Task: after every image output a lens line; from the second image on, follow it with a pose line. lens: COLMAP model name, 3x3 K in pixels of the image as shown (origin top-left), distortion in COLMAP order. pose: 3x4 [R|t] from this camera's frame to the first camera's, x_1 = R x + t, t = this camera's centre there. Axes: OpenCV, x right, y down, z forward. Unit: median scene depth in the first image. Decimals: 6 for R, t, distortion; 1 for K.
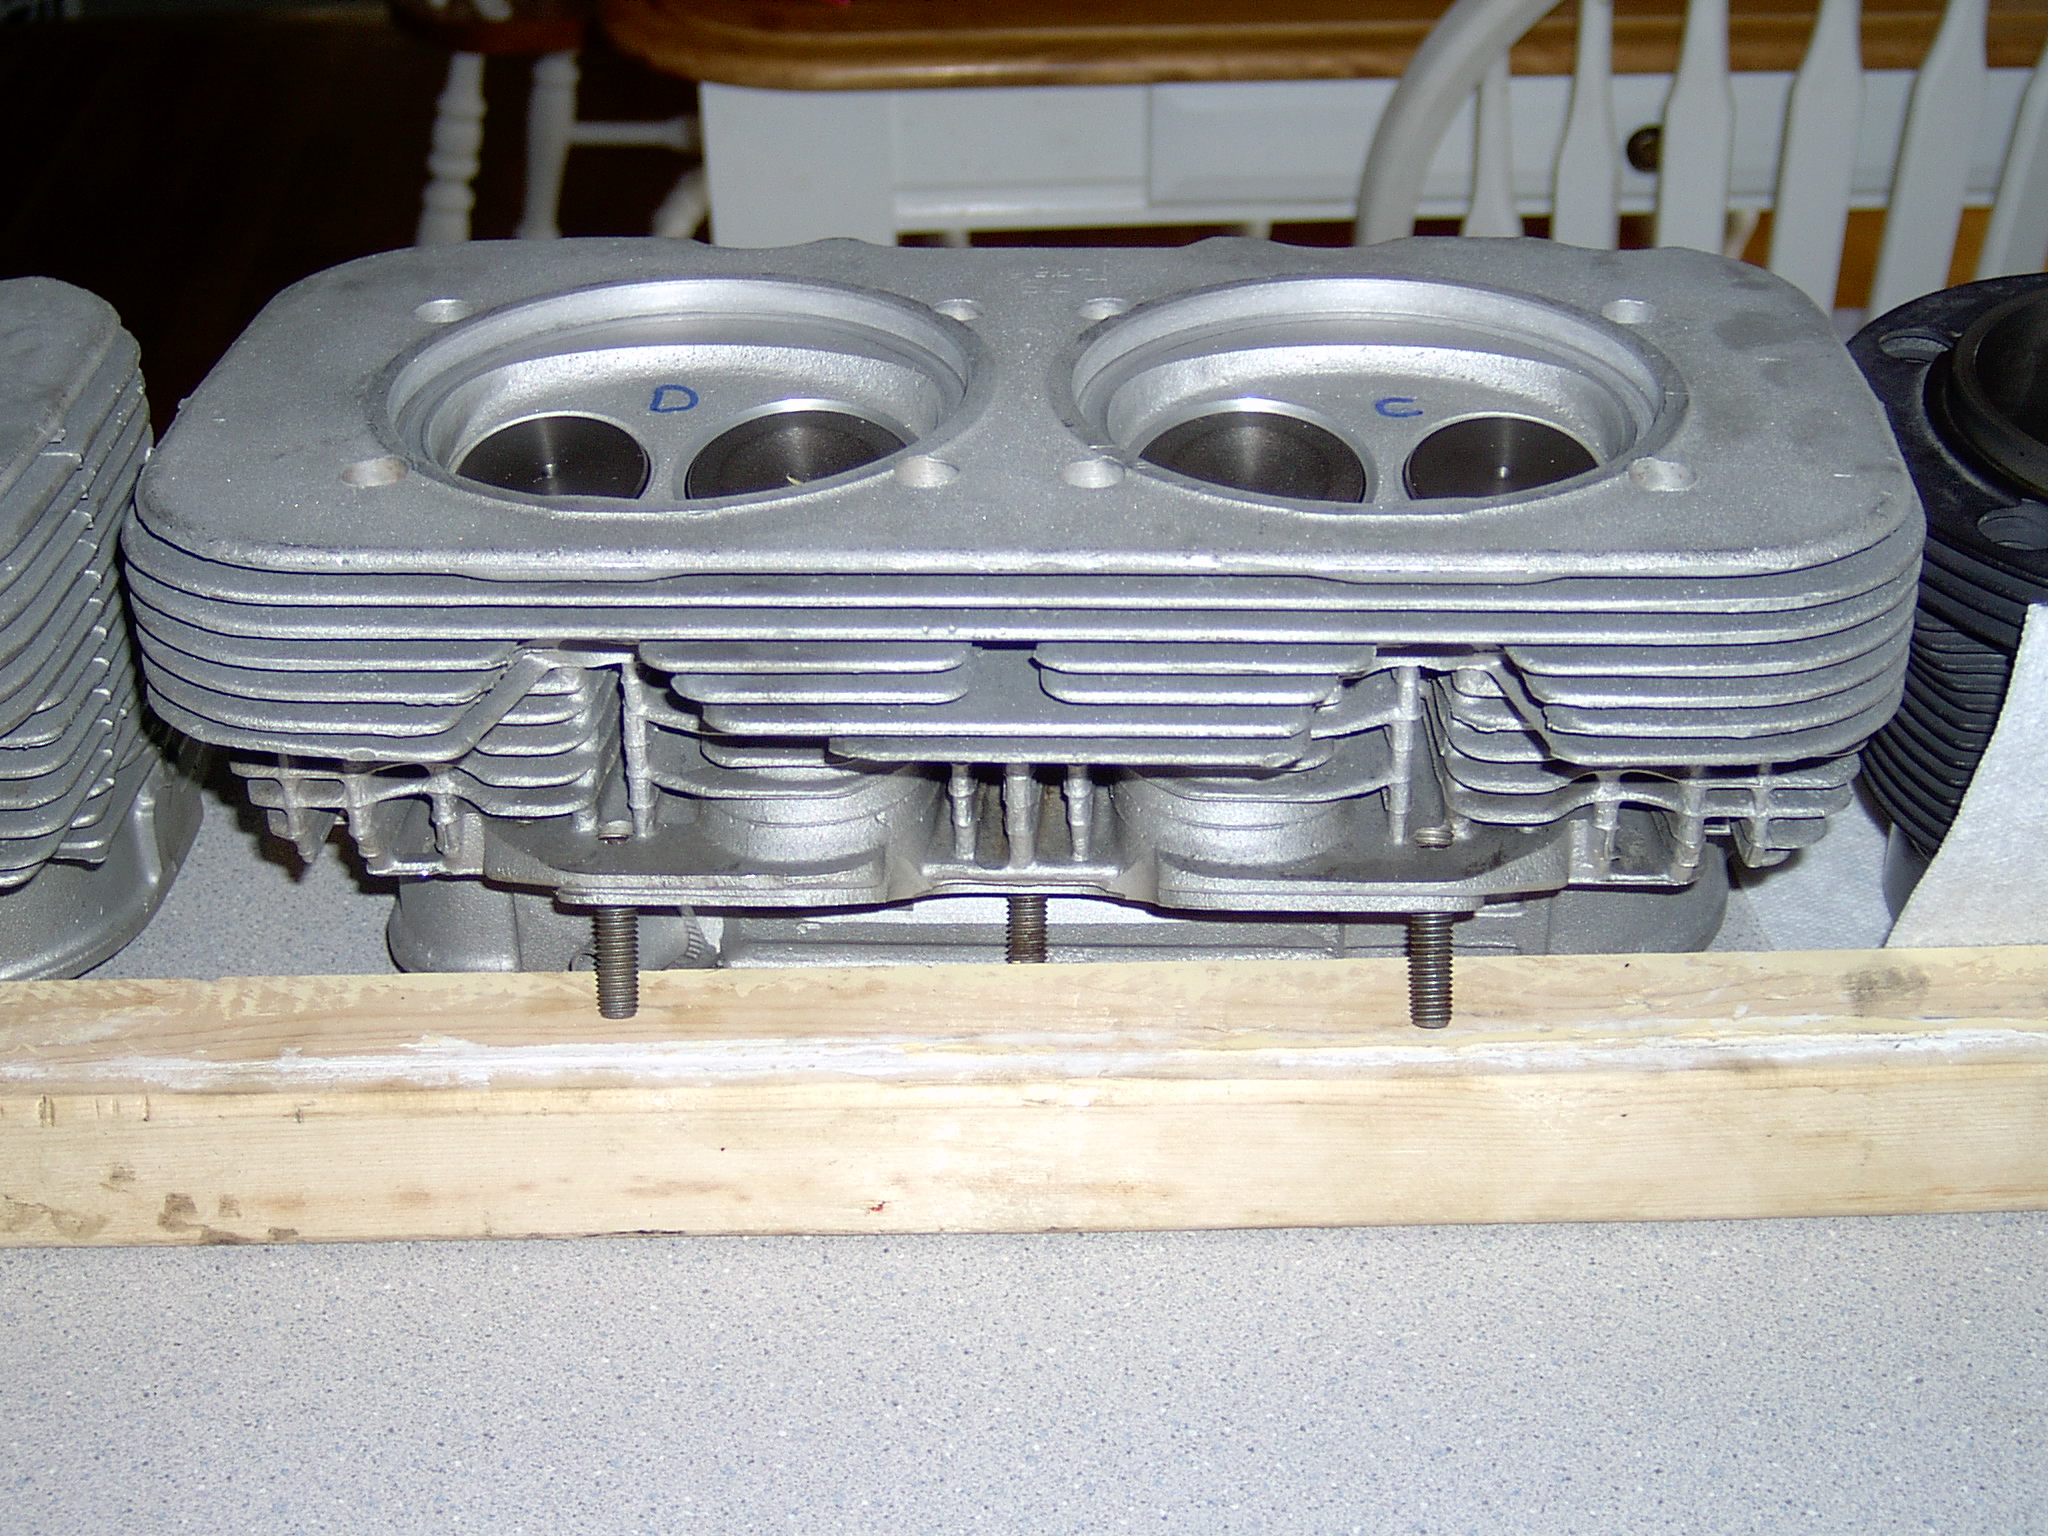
lens RADIAL K [[3125.4, 0, 1023.7], [0, 3125.4, 756.3], [0, 0, 1]] dist [-0.098666, 0.000000]
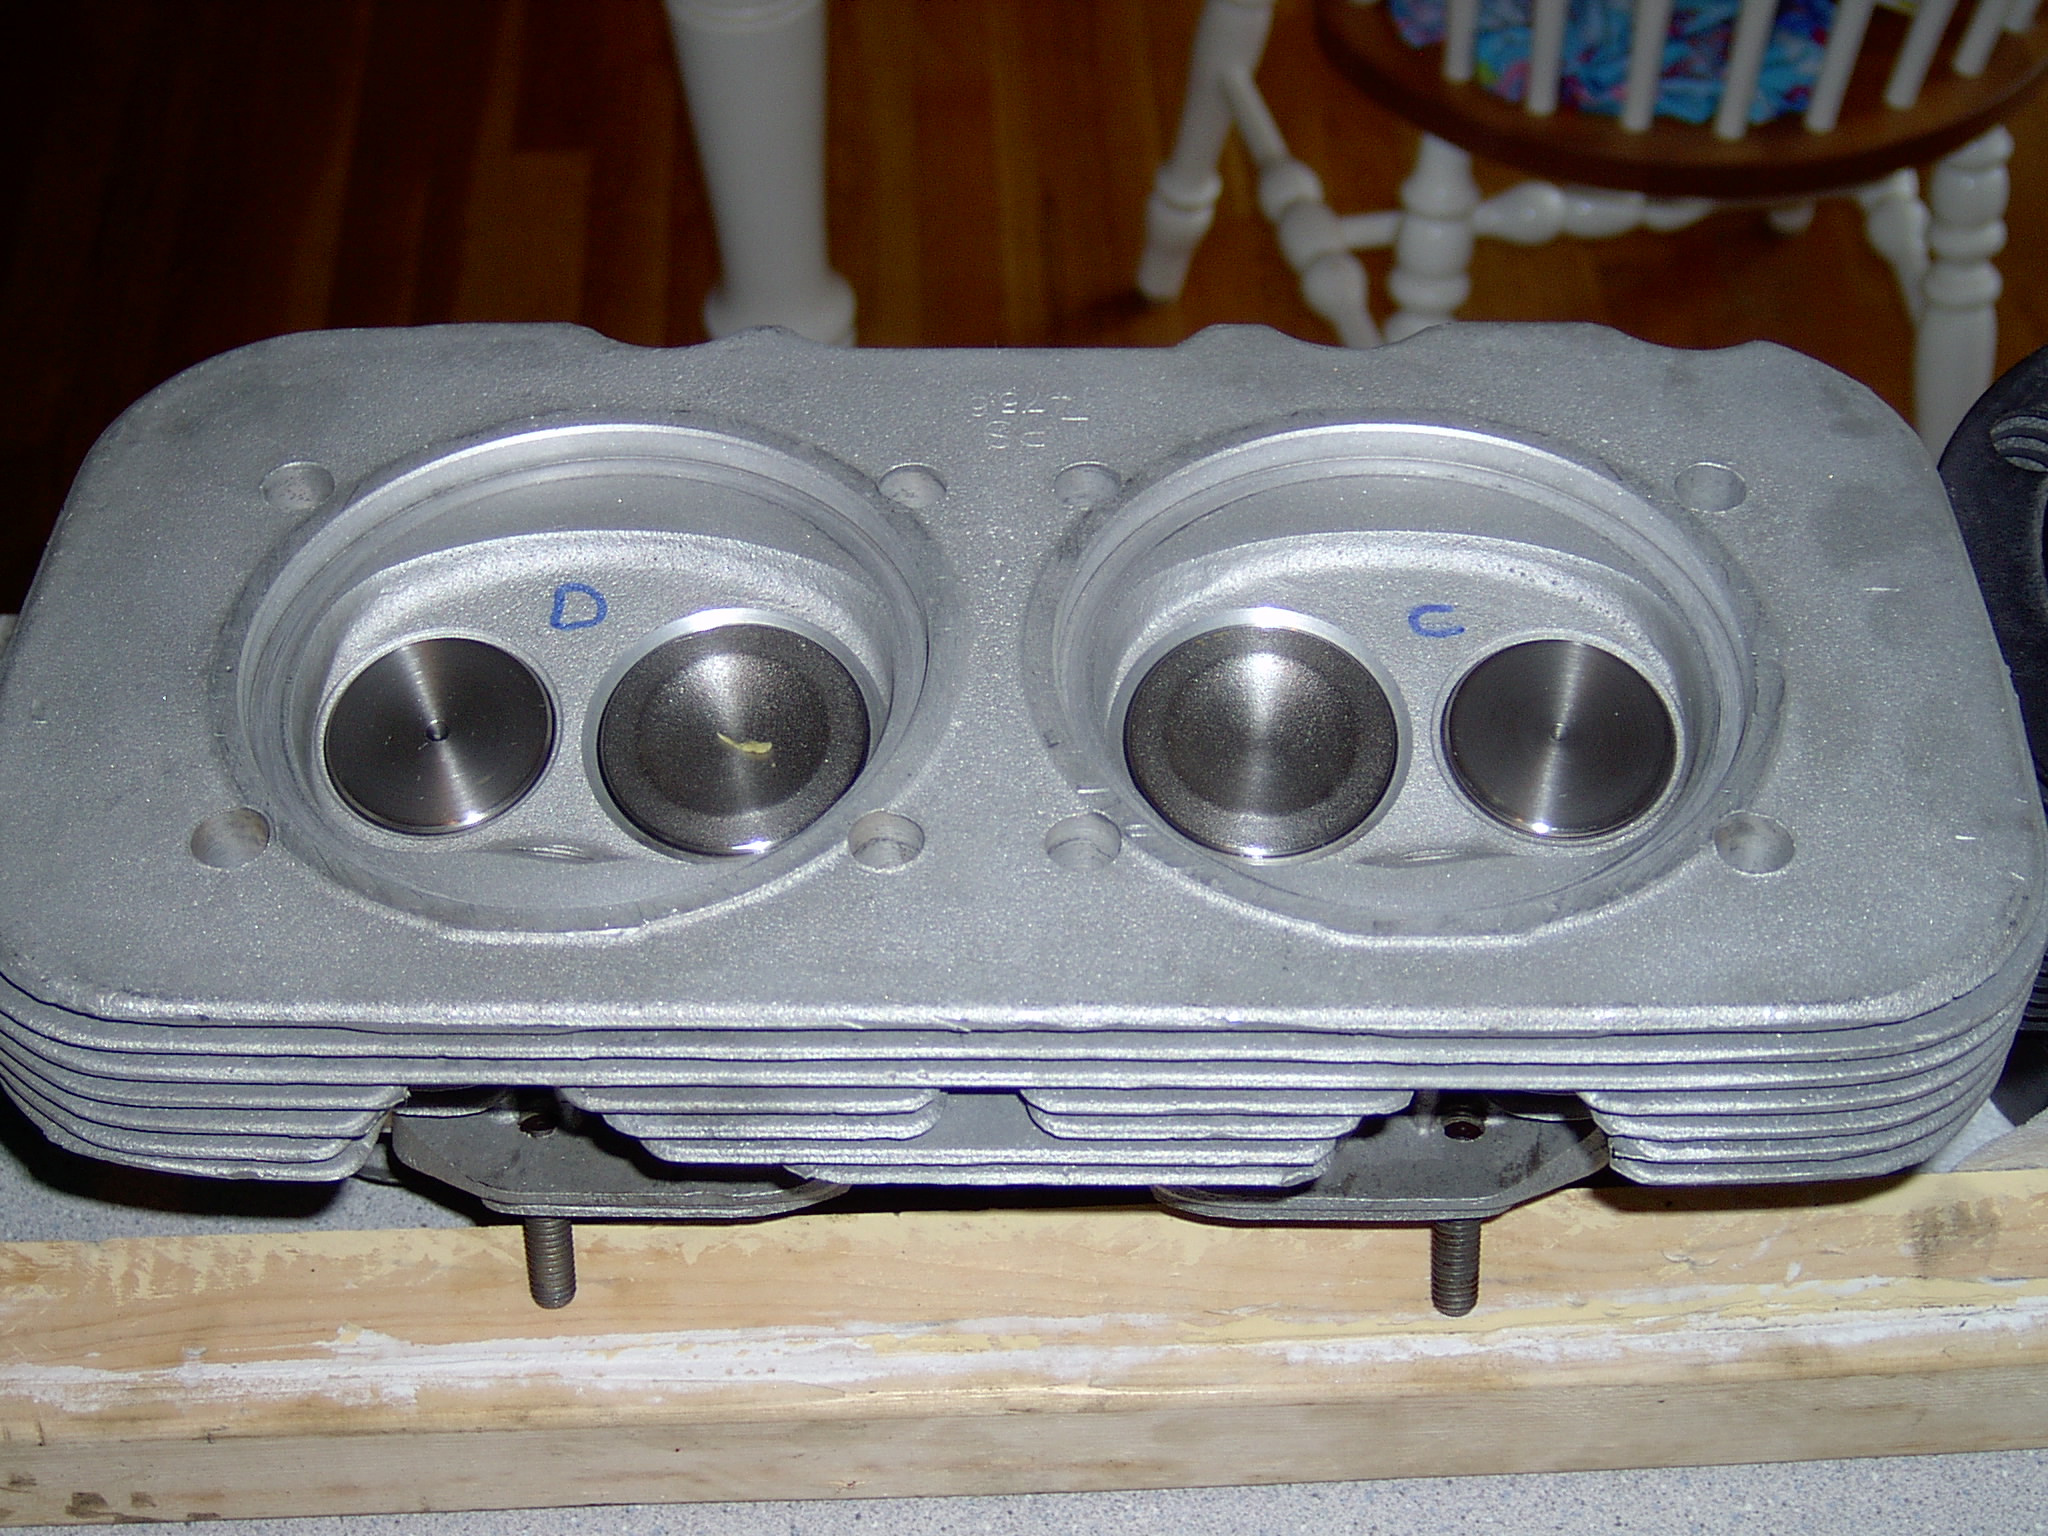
lens RADIAL K [[3125.4, 0, 1032.0], [0, 3125.4, 753.5], [0, 0, 1]] dist [-0.098666, 0.000000]
pose [[0.999610, -0.017728, 0.021569, -0.008578], [0.010757, 0.957452, 0.288393, -0.328671], [-0.025764, -0.288049, 0.957269, 0.183231]]
